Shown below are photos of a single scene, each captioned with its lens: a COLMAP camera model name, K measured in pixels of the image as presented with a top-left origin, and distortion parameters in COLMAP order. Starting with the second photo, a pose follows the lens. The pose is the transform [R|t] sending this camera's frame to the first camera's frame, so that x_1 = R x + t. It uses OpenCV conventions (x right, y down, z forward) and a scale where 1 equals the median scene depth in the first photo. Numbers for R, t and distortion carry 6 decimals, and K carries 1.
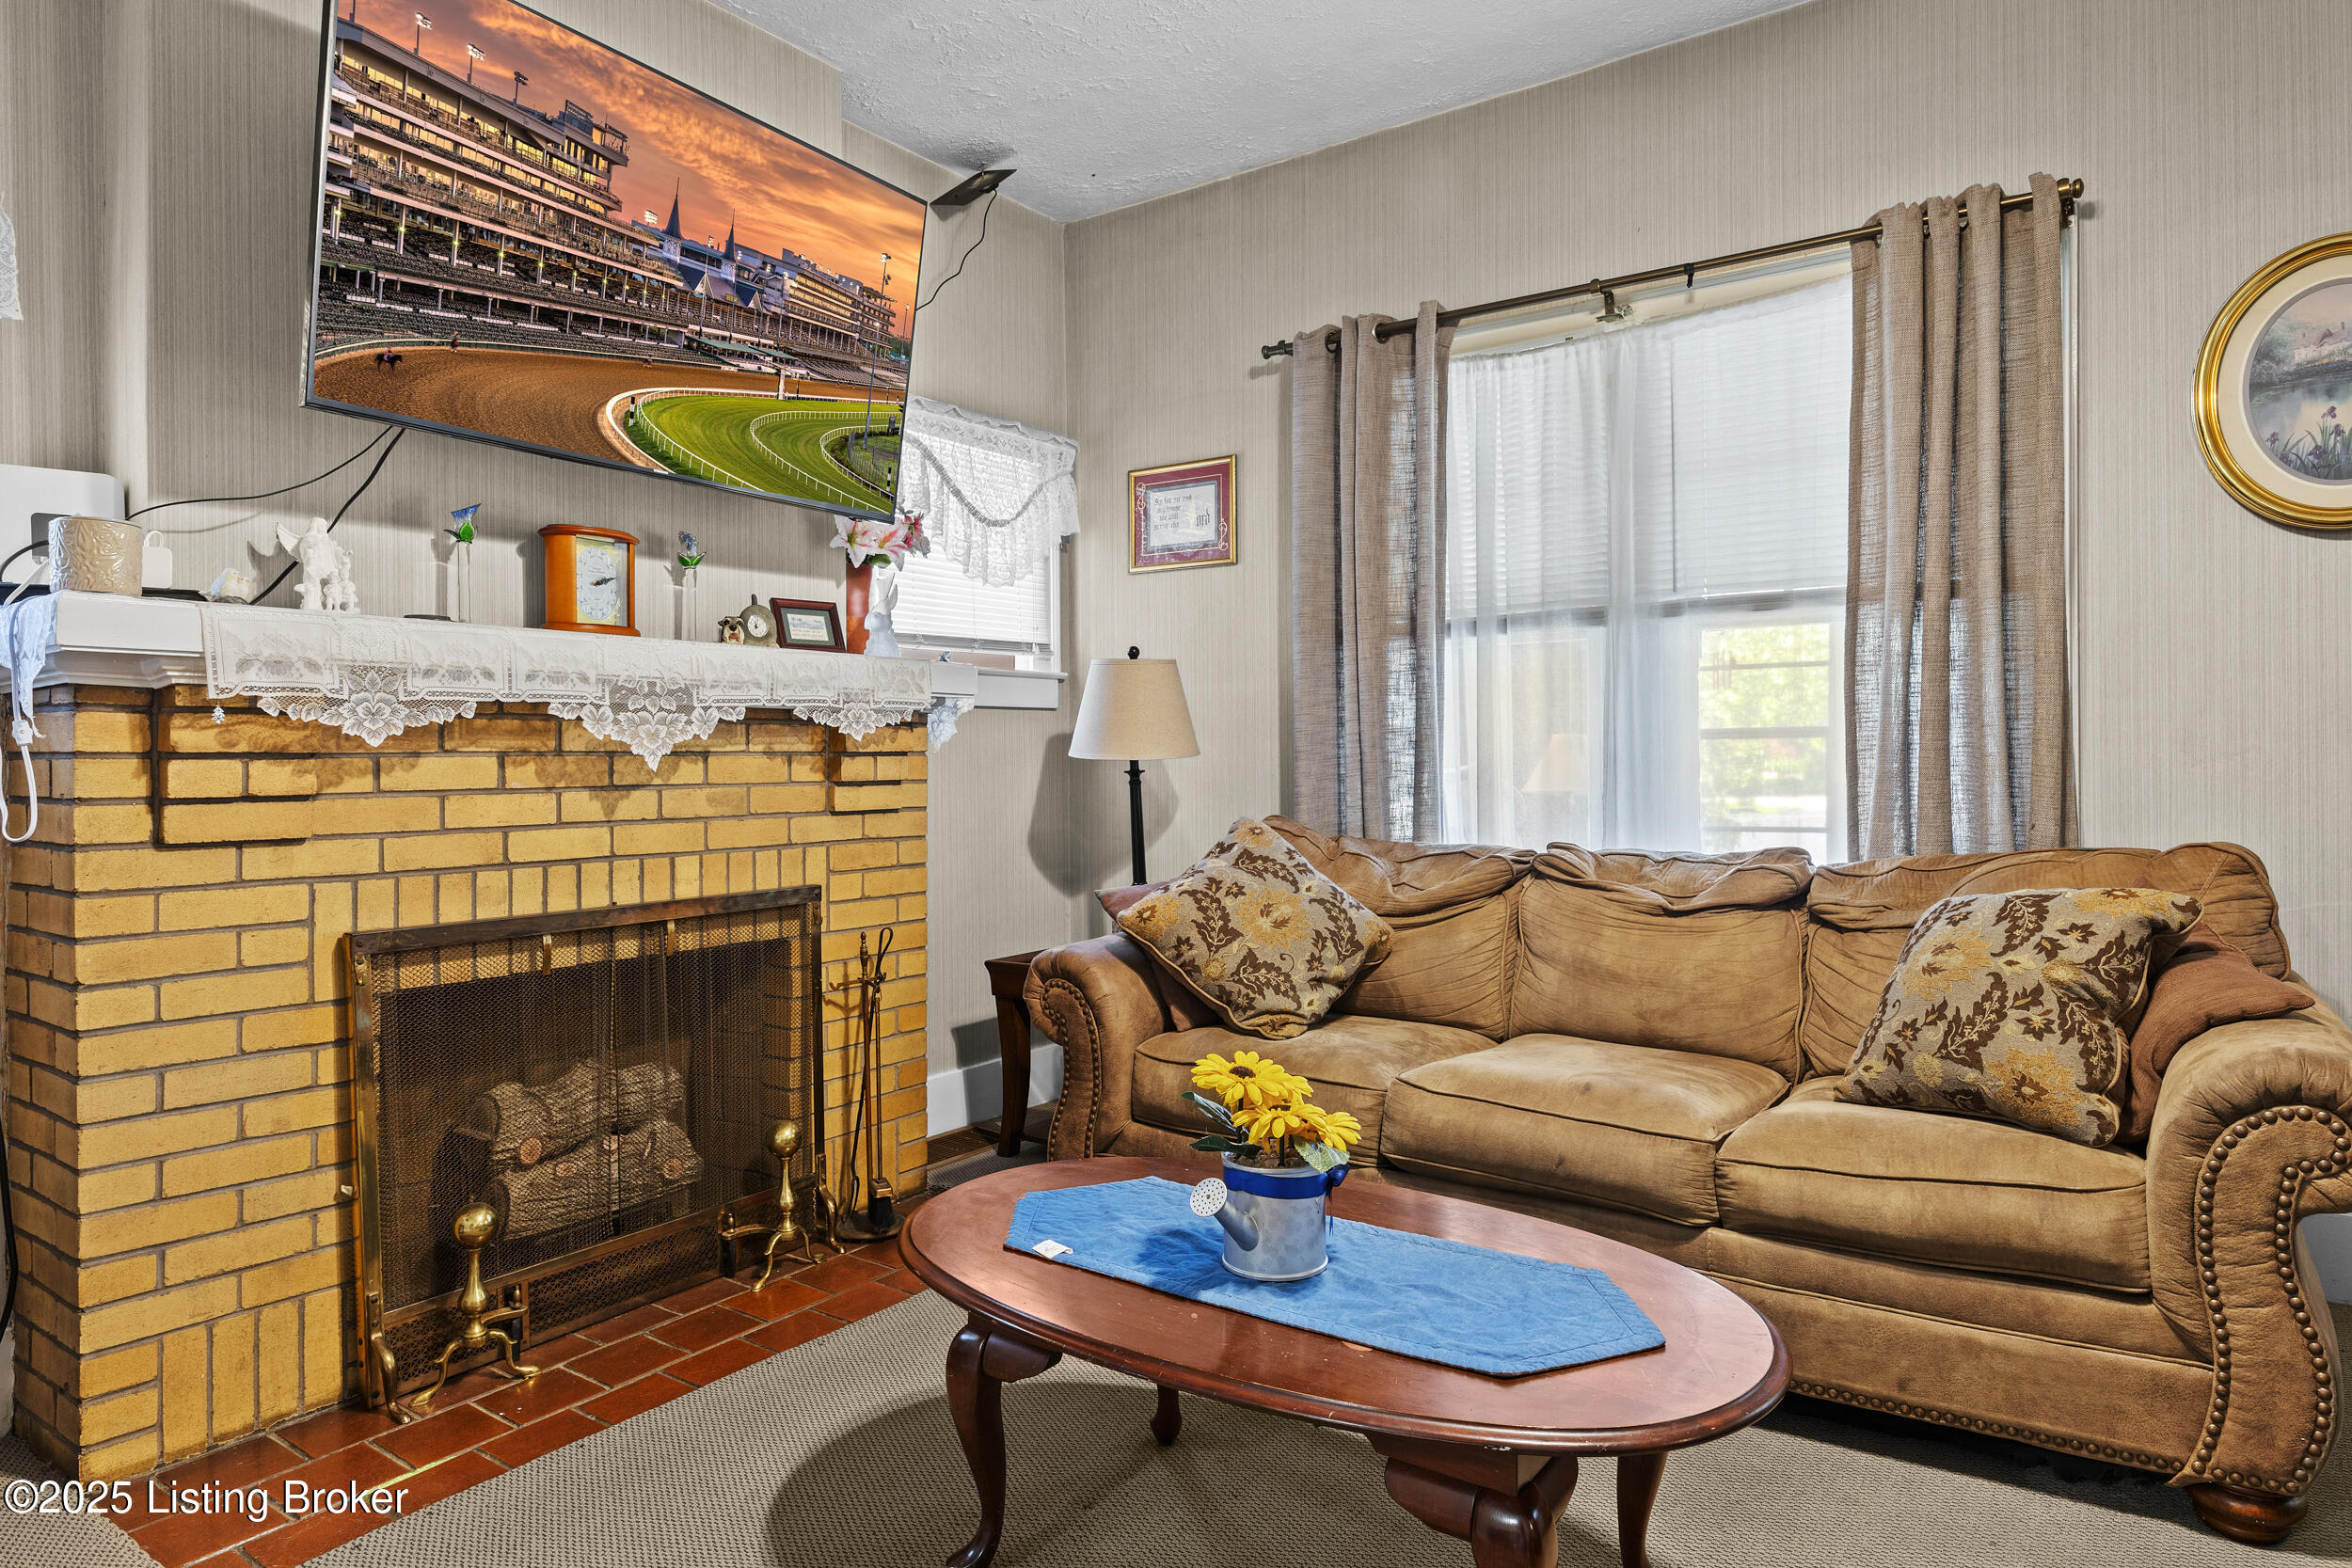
lens RADIAL K [[1395.1, 0, 1192.1], [0, 1395.1, 776.0], [0, 0, 1]] dist [0.000029, -0.001556]
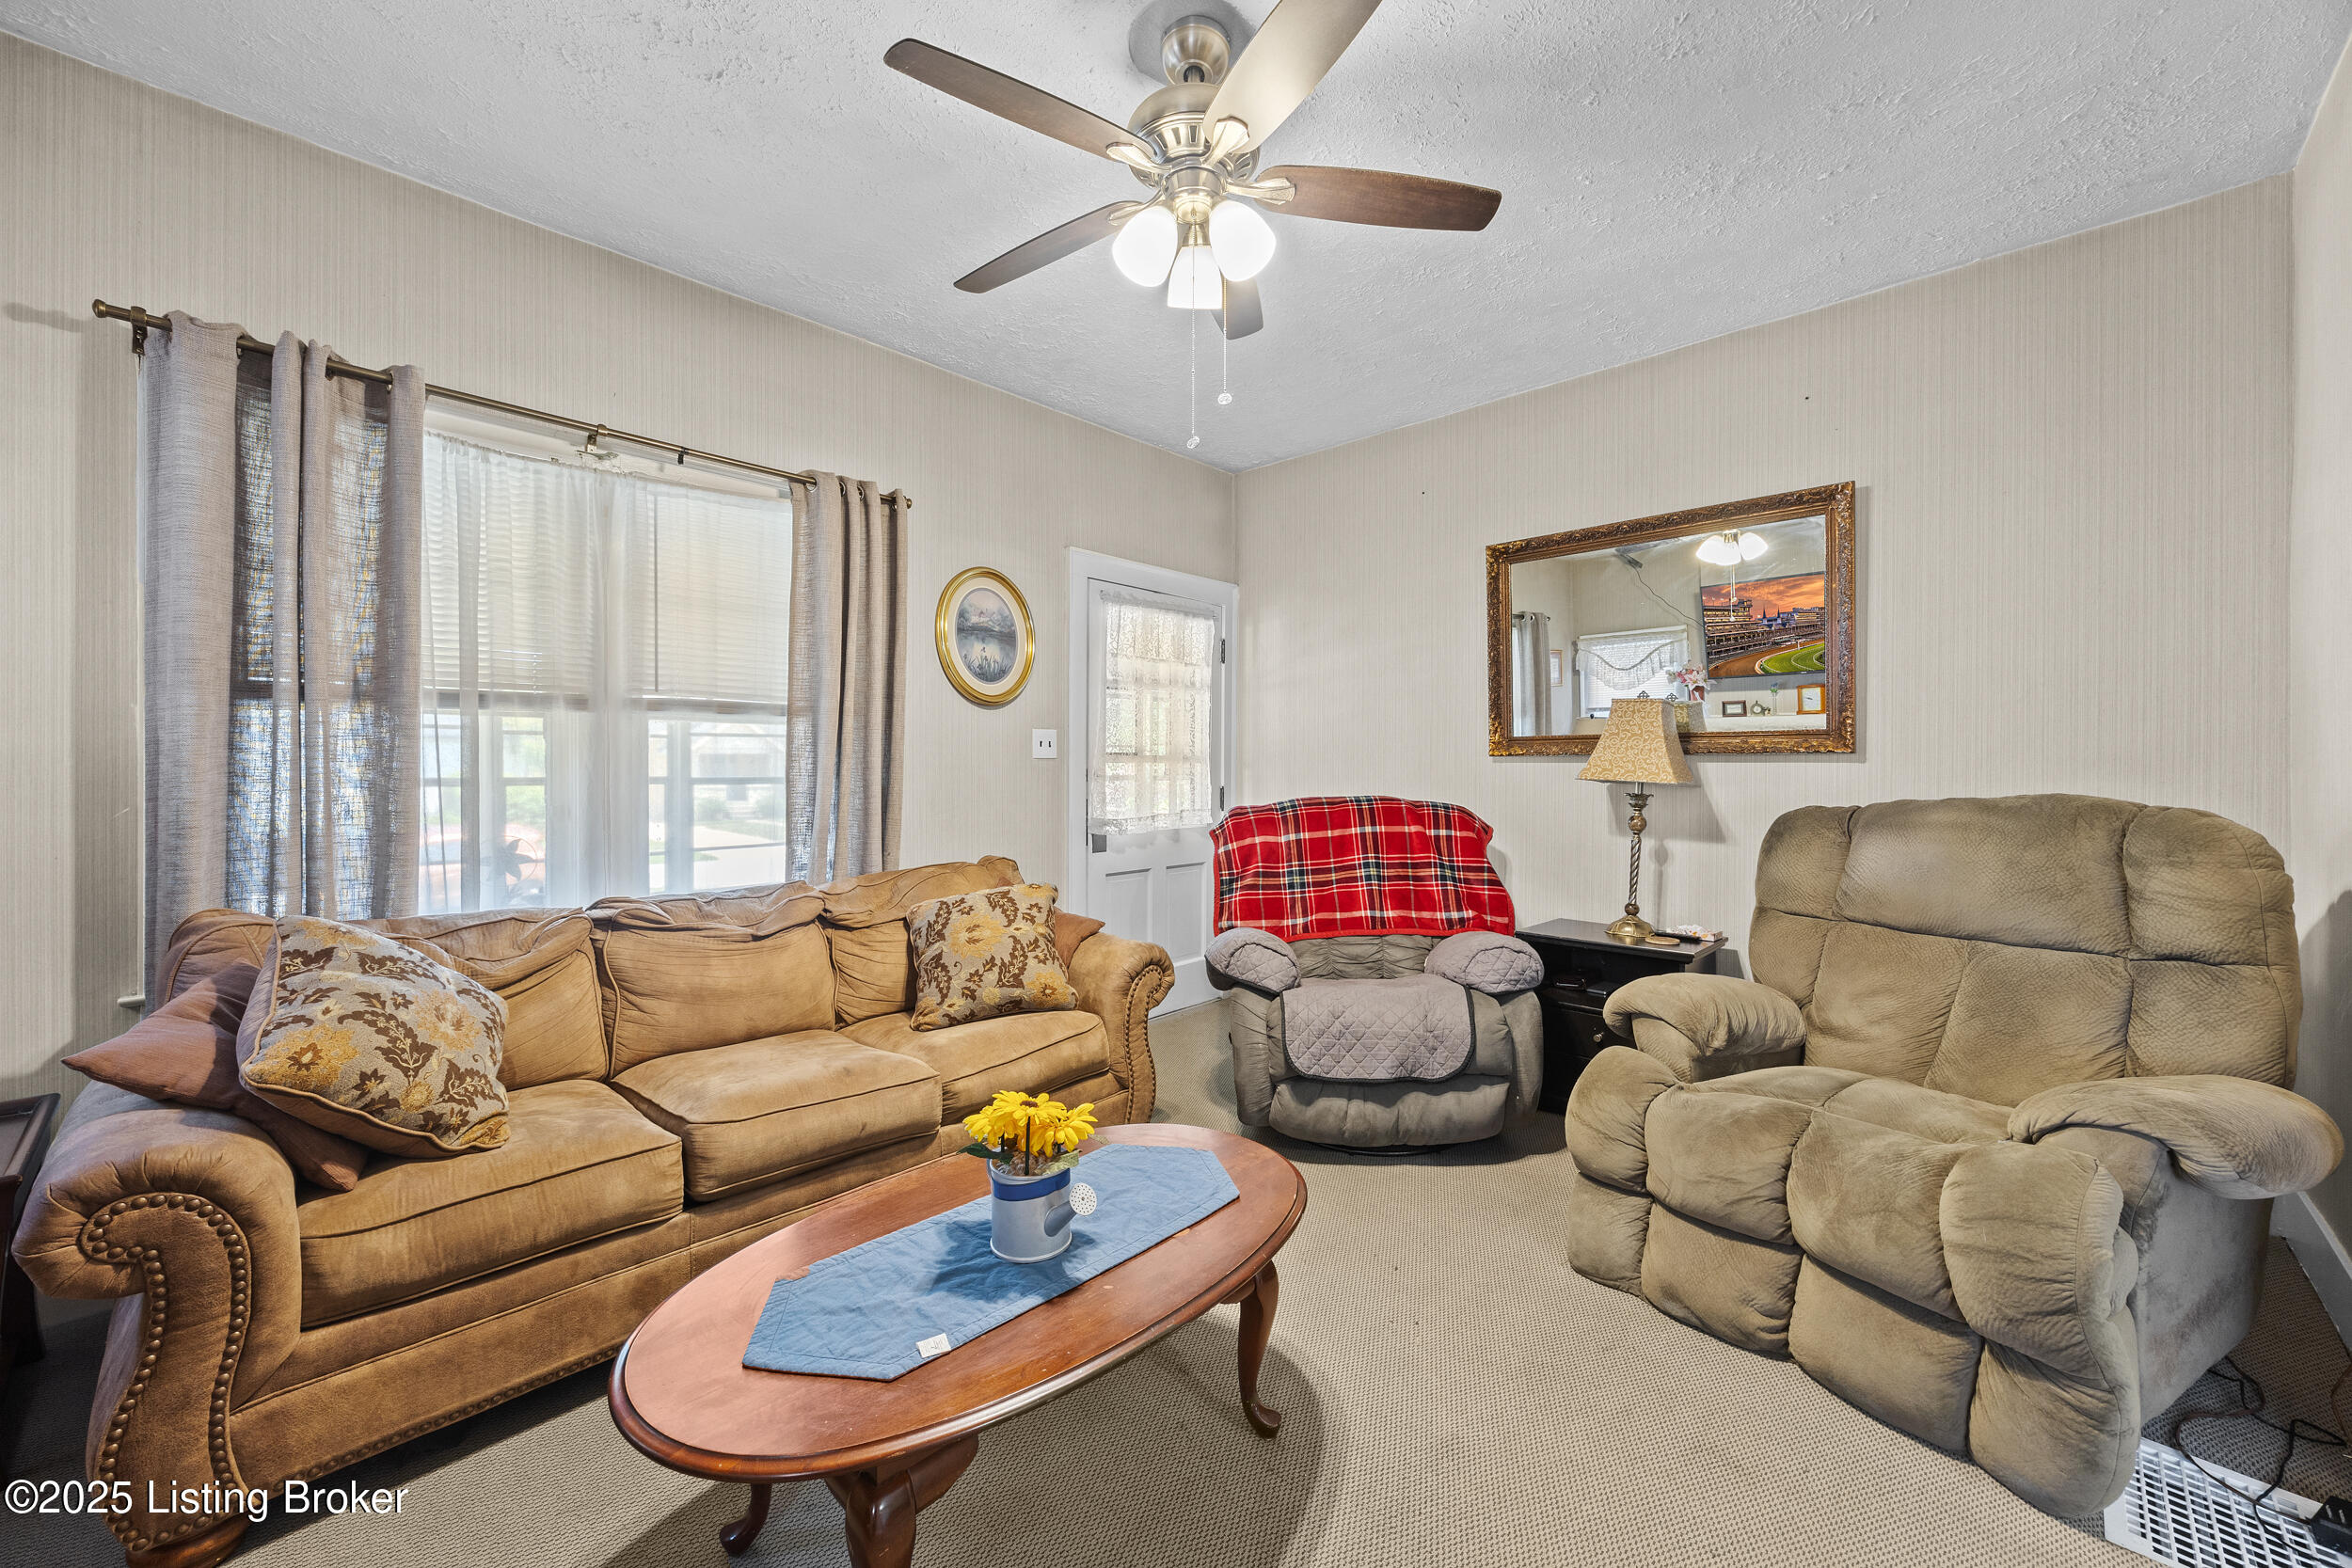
lens RADIAL K [[910.0, 0, 1190.6], [0, 910.0, 773.3], [0, 0, 1]] dist [0.002375, -0.000063]
pose [[0.141017, 0.006855, 0.989983, -0.473005], [0.007106, 0.999943, -0.007937, -0.052509], [-0.989982, 0.008154, 0.140960, 0.444820]]
